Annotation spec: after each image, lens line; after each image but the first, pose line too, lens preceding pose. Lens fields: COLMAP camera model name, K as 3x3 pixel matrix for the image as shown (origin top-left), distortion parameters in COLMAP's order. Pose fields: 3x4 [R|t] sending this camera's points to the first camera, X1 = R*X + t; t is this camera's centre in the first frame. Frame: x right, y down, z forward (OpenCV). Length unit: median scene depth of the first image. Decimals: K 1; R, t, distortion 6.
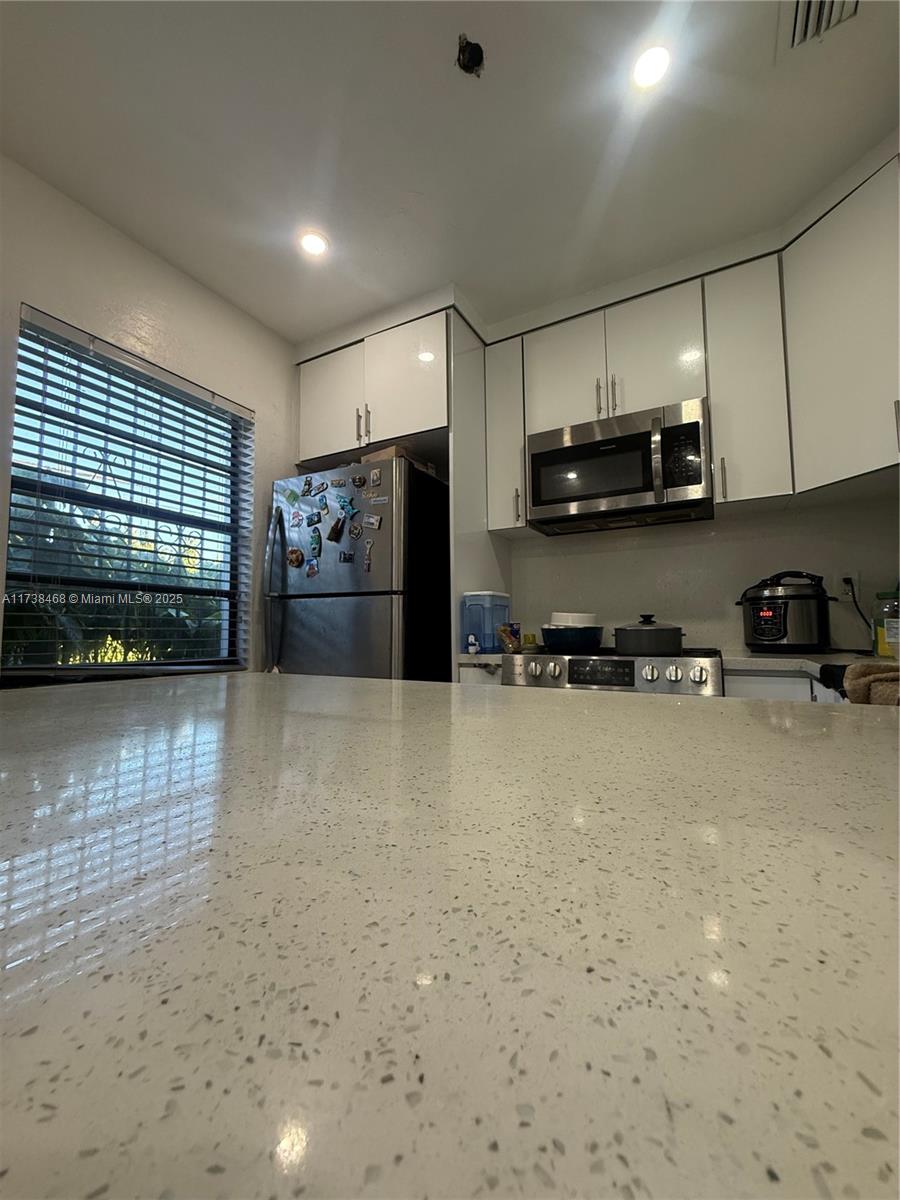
lens RADIAL K [[480.6, 0, 449.2], [0, 480.6, 595.9], [0, 0, 1]] dist [0.001631, 0.000050]
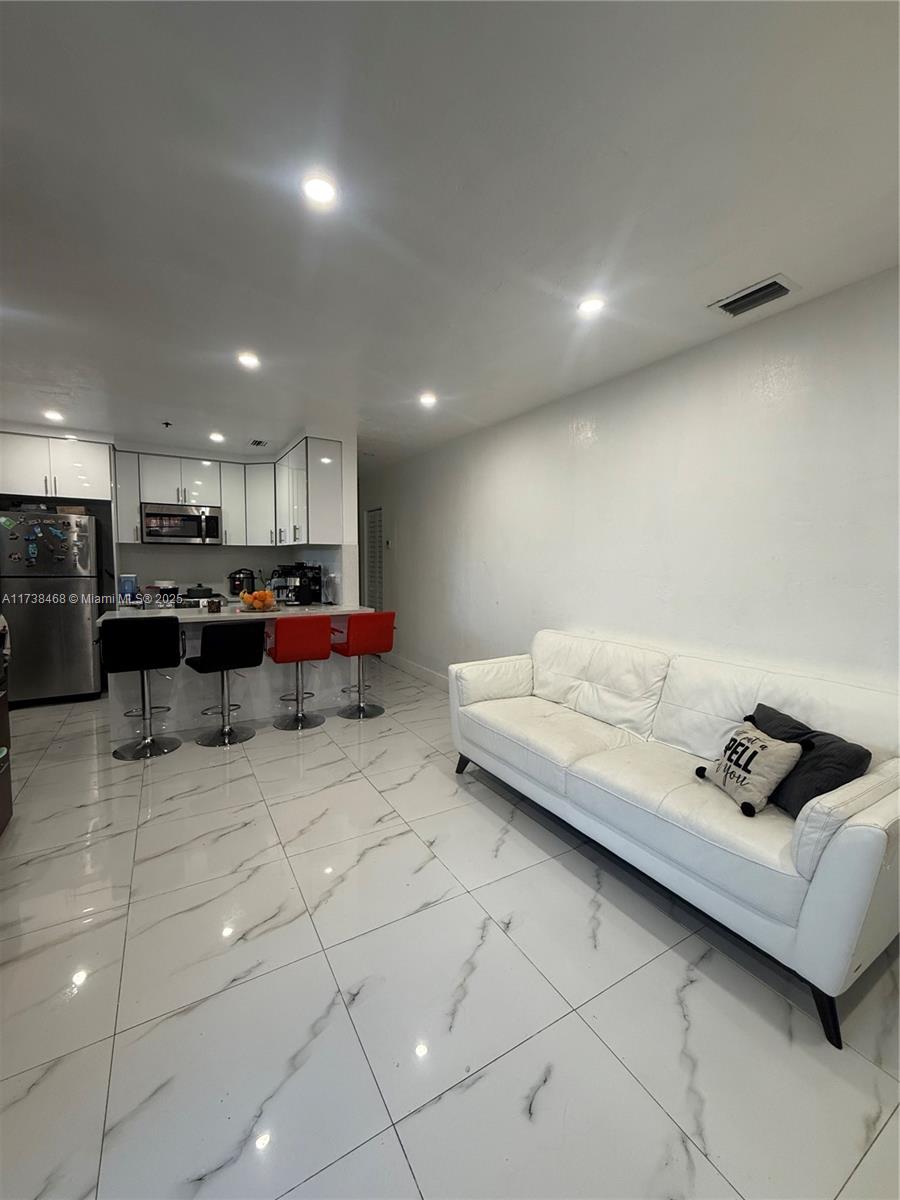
lens RADIAL K [[480.6, 0, 449.2], [0, 480.6, 595.9], [0, 0, 1]] dist [0.001631, 0.000050]
pose [[0.498250, -0.053234, 0.865398, -1.141429], [-0.073026, 0.991990, 0.103066, -0.251321], [-0.863953, -0.114549, 0.490371, -1.450292]]
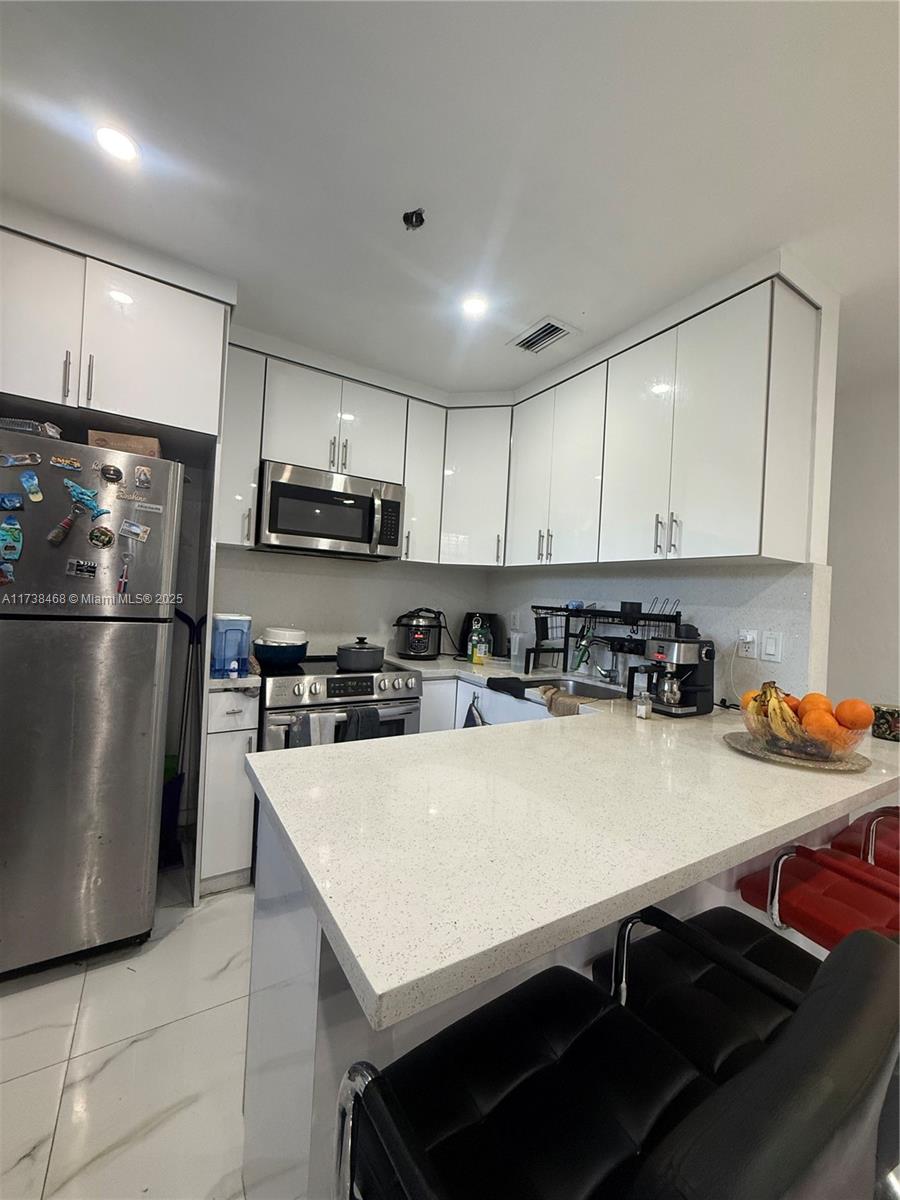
lens RADIAL K [[480.6, 0, 449.2], [0, 480.6, 595.9], [0, 0, 1]] dist [0.001631, 0.000050]
pose [[0.488349, 0.038489, 0.871799, -0.564566], [-0.115105, 0.993139, 0.020632, -0.115629], [-0.865024, -0.110424, 0.489429, 0.124657]]
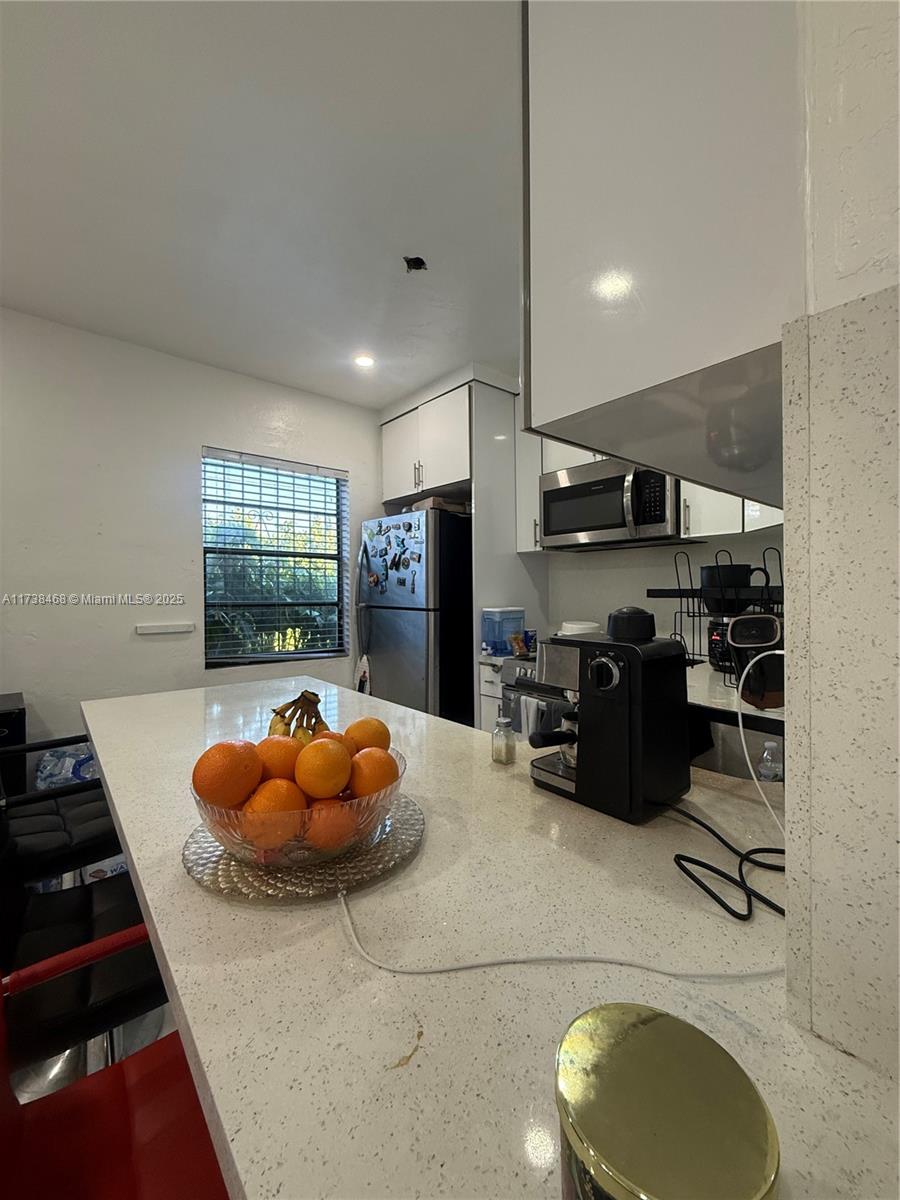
lens RADIAL K [[496.6, 0, 450.0], [0, 496.6, 600.0], [0, 0, 1]] dist [-0.000992, -0.000035]
pose [[0.931185, 0.007153, -0.364477, 0.424068], [0.026138, 0.995924, 0.086322, -0.142997], [0.363609, -0.089909, 0.927203, -0.270866]]
